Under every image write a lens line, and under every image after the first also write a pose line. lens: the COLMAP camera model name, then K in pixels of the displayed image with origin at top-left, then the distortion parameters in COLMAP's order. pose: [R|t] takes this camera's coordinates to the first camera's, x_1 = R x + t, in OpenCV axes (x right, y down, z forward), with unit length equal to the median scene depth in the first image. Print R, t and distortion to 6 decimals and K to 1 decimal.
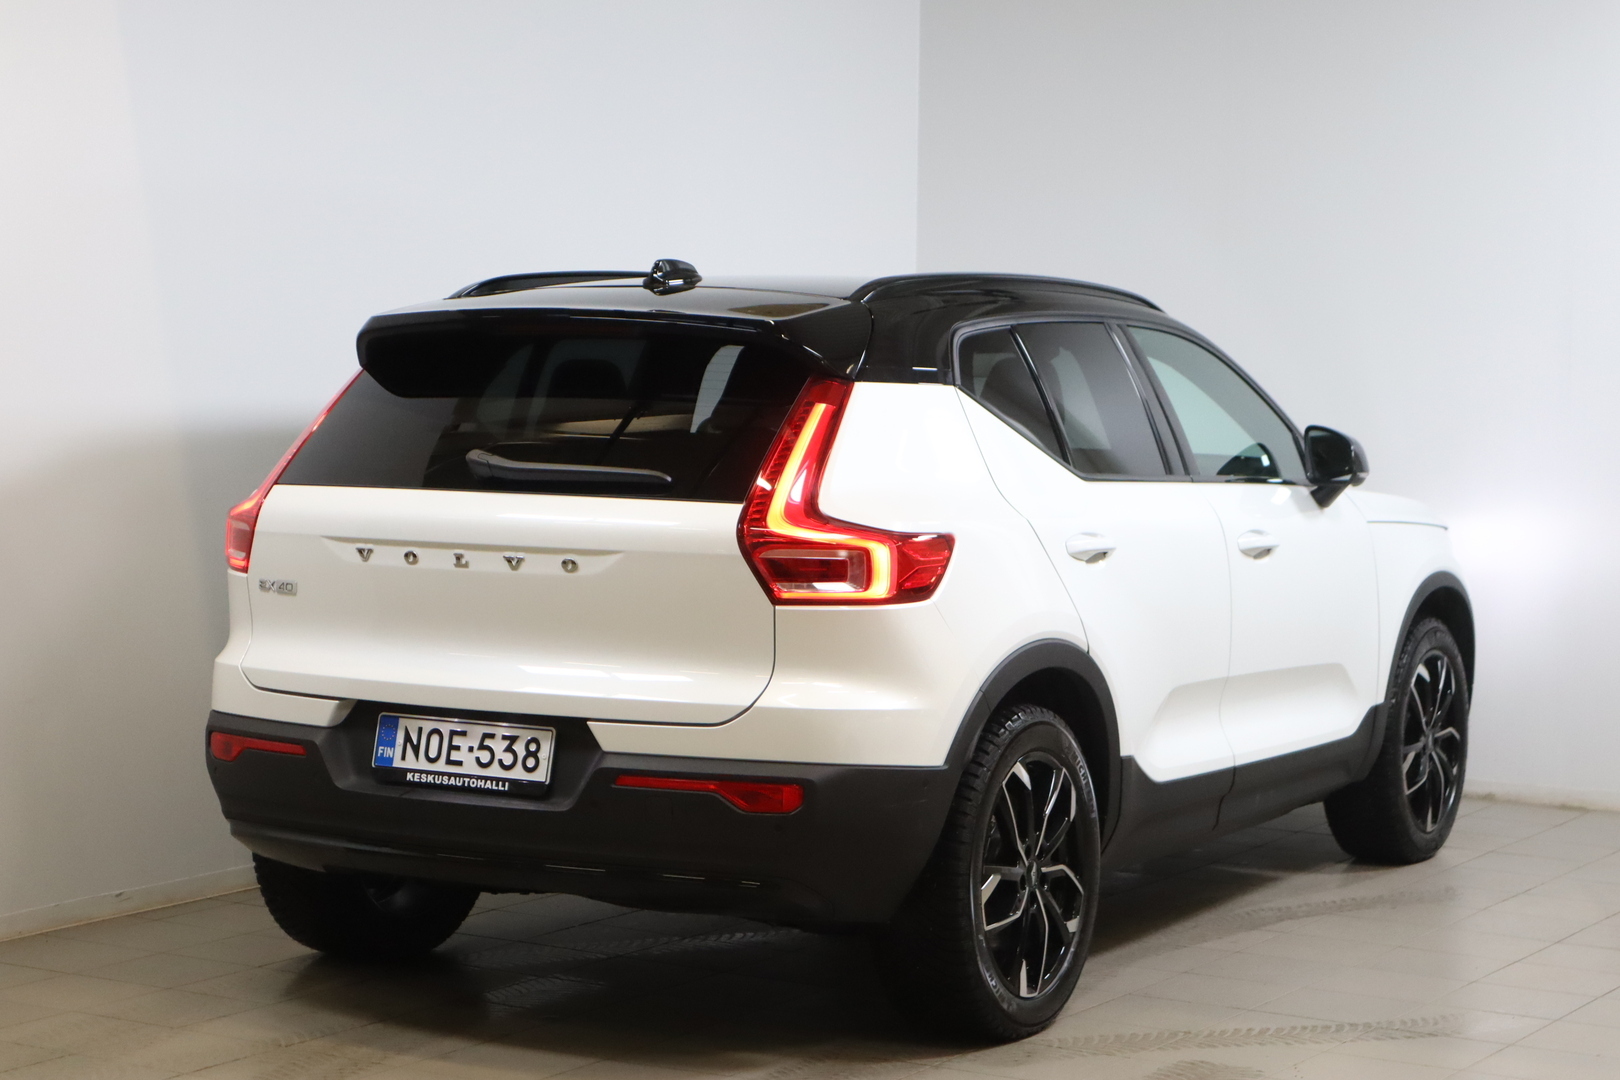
lens RADIAL K [[2256.4, 0, 809.6], [0, 2256.4, 549.7], [0, 0, 1]] dist [0.033994, 0.000000]
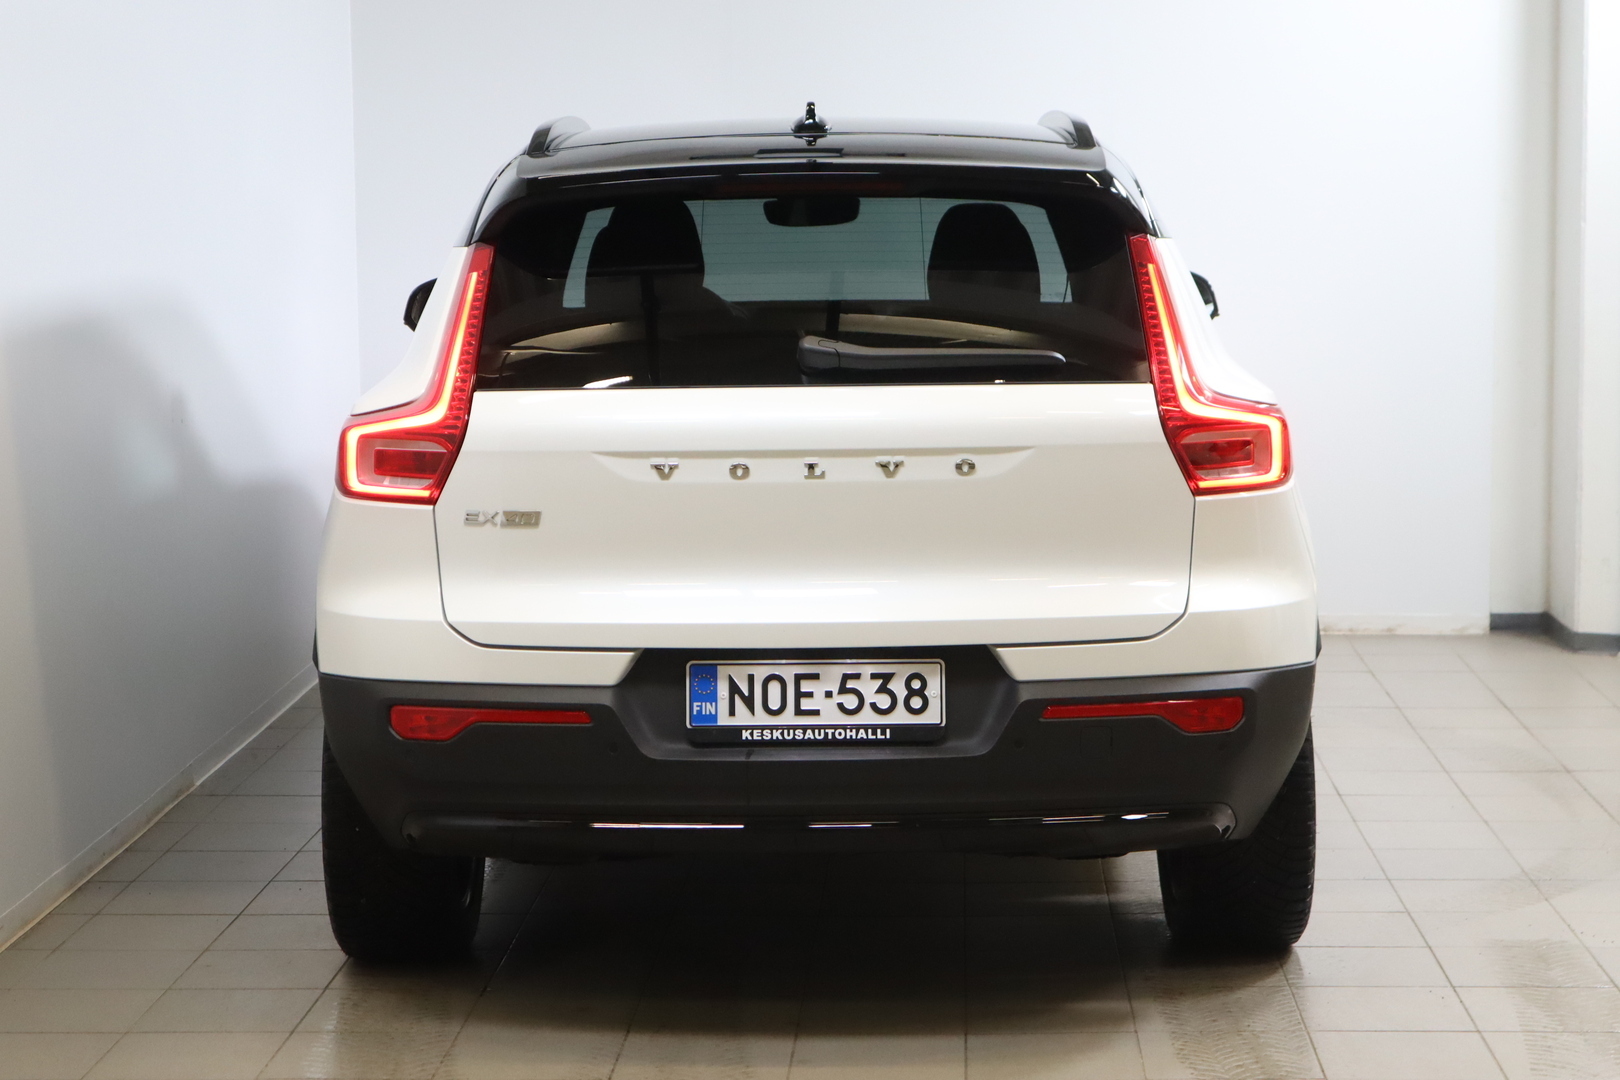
lens RADIAL K [[2256.4, 0, 808.8], [0, 2256.4, 538.2], [0, 0, 1]] dist [0.033994, 0.000000]
pose [[0.925296, -0.077869, 0.371166, -0.465495], [0.058261, 0.996263, 0.063770, -0.023443], [-0.374744, -0.037382, 0.926374, 0.230056]]
